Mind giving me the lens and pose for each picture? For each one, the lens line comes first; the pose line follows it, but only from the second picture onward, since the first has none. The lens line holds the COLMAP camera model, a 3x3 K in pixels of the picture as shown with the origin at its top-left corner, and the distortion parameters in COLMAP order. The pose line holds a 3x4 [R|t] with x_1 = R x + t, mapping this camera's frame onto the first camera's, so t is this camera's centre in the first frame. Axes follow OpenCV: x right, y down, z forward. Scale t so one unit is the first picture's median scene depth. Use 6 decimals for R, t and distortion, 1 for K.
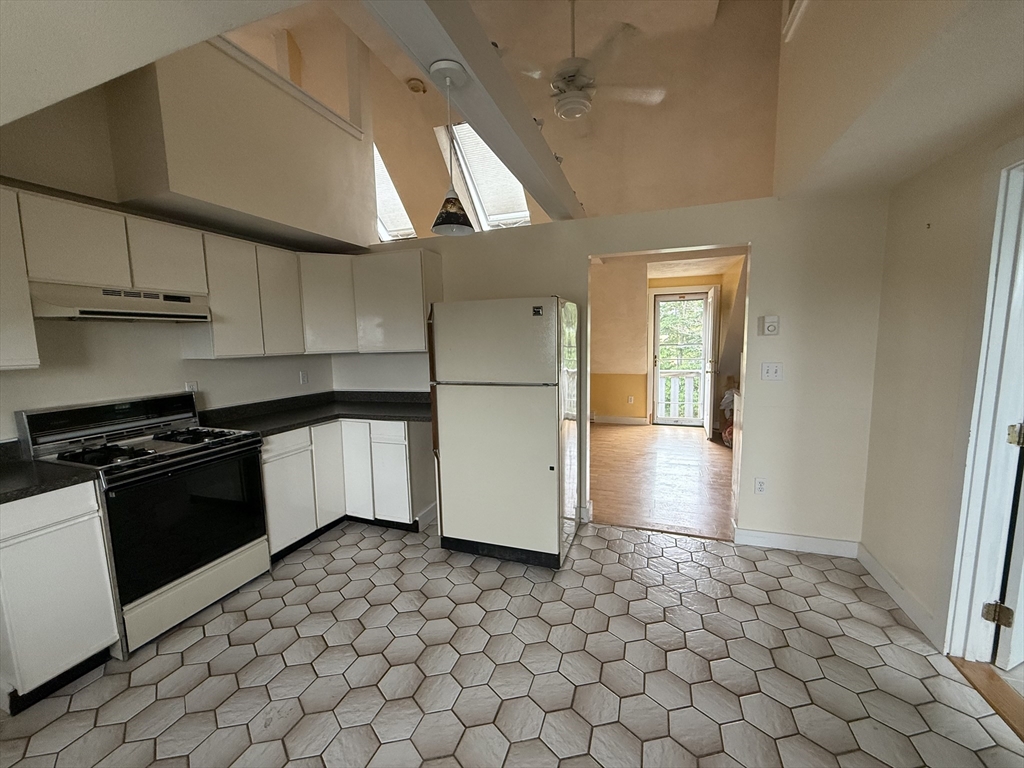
lens RADIAL K [[406.3, 0, 510.6], [0, 406.3, 383.4], [0, 0, 1]] dist [-0.000583, 0.000137]
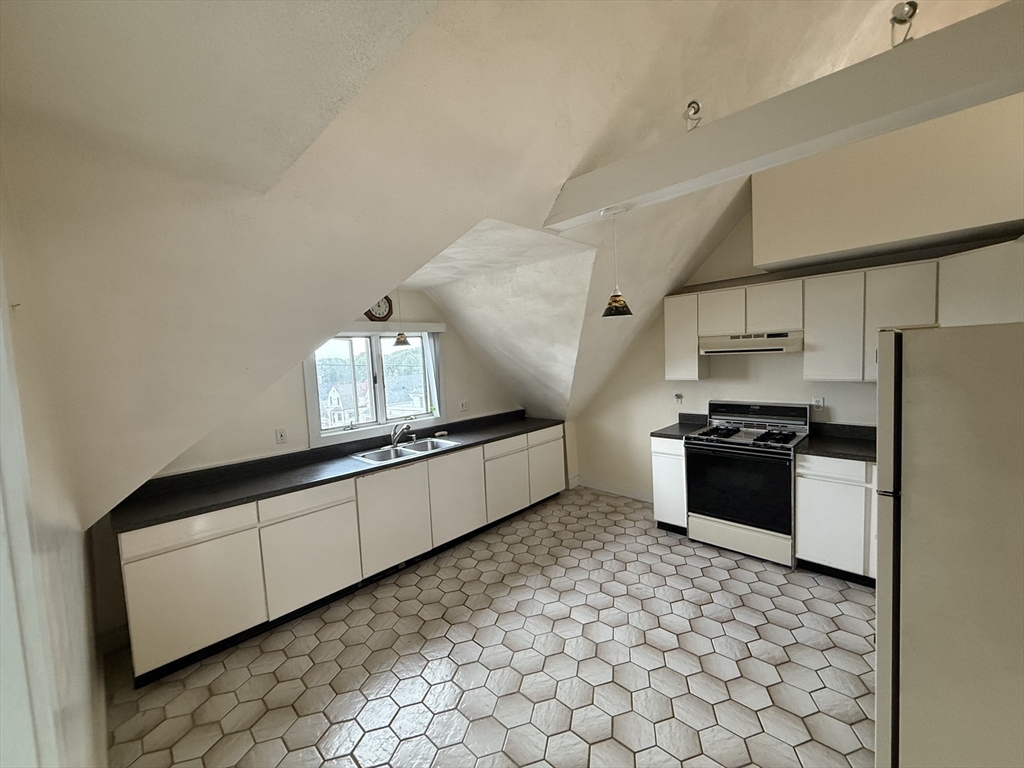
lens RADIAL K [[406.3, 0, 509.5], [0, 406.3, 383.6], [0, 0, 1]] dist [-0.000583, 0.000137]
pose [[-0.419597, 0.104245, -0.901705, 0.873635], [-0.043259, 0.989958, 0.134578, -0.212924], [0.906679, 0.095476, -0.410874, 0.838729]]
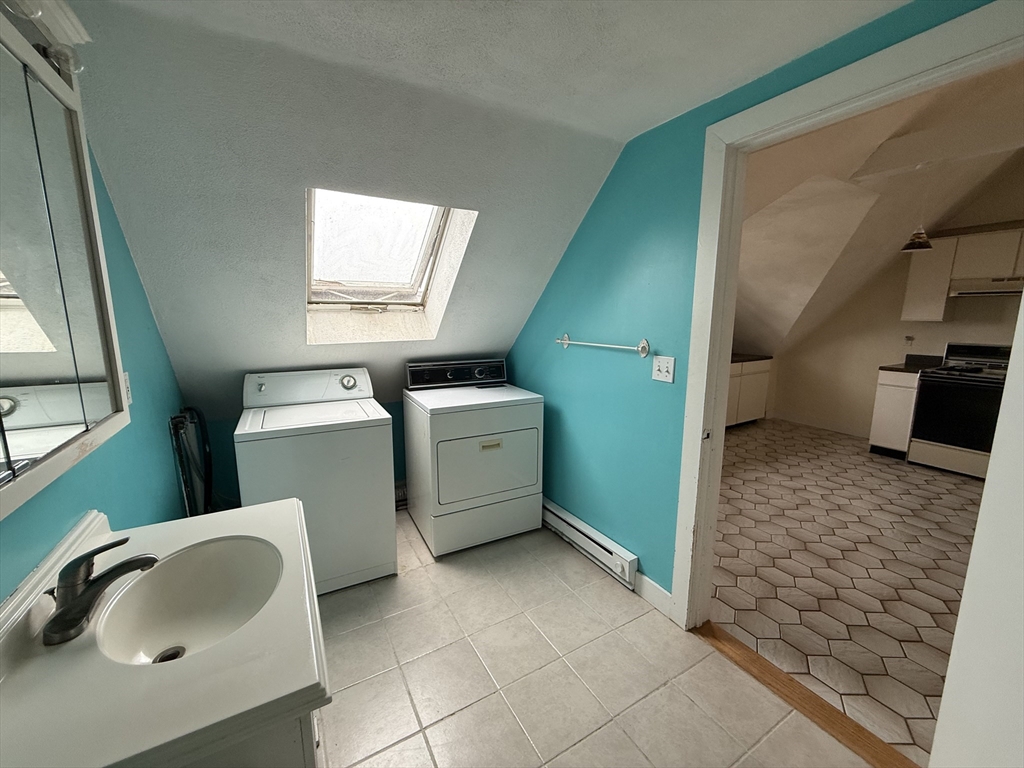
lens RADIAL K [[406.3, 0, 510.7], [0, 406.3, 383.6], [0, 0, 1]] dist [-0.000583, 0.000137]
pose [[-0.655967, 0.149098, -0.739917, 1.654672], [-0.070475, 0.963915, 0.256714, -0.093137], [0.751492, 0.220542, -0.621789, 0.596601]]
